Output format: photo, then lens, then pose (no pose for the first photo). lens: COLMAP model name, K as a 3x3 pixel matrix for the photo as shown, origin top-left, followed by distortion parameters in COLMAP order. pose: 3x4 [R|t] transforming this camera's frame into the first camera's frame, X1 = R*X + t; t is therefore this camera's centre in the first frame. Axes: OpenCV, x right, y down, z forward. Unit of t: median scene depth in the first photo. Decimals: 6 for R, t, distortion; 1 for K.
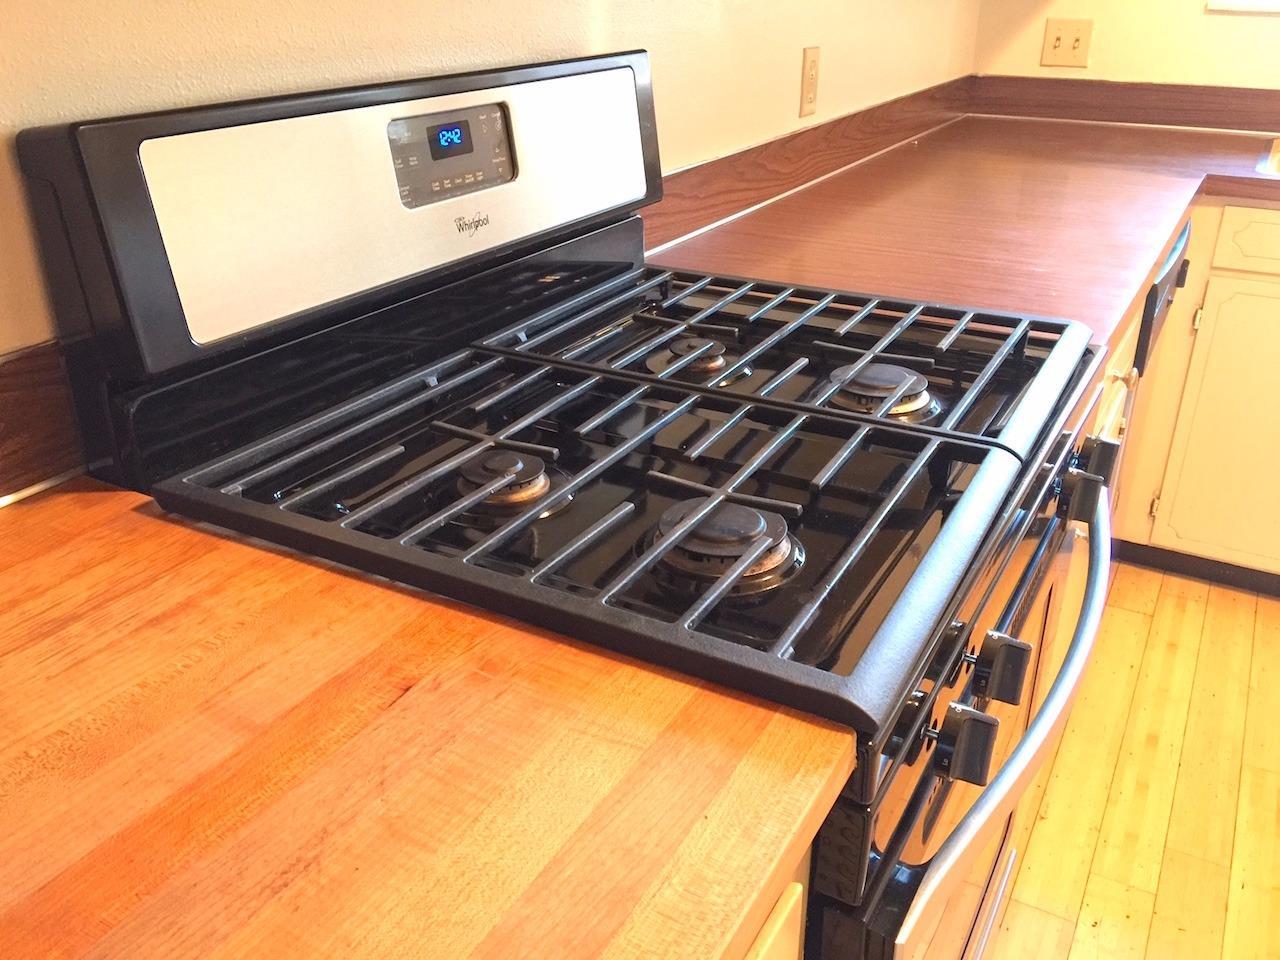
lens RADIAL K [[1081.2, 0, 640.0], [0, 1081.2, 480.0], [0, 0, 1]] dist [0.079682, -0.120417]
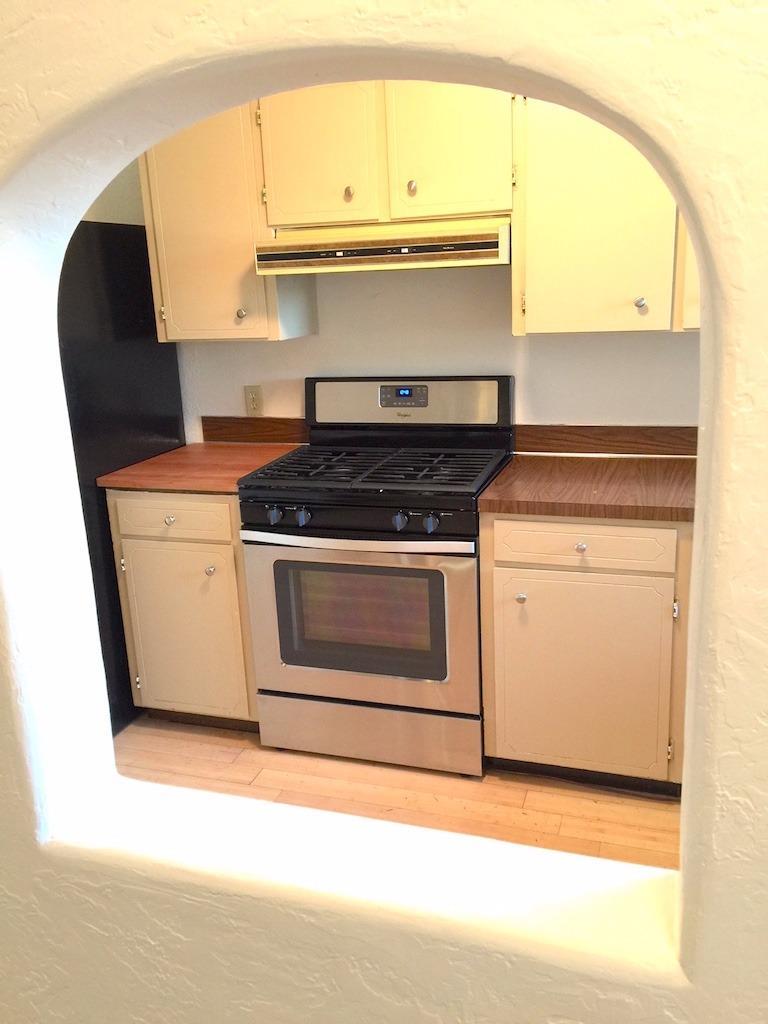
lens RADIAL K [[864.9, 0, 384.0], [0, 864.9, 512.0], [0, 0, 1]] dist [0.079682, -0.120417]
pose [[0.189539, 0.248256, -0.949970, 2.701701], [-0.379492, 0.910846, 0.162315, -0.391641], [0.905572, 0.329741, 0.266852, 0.278385]]
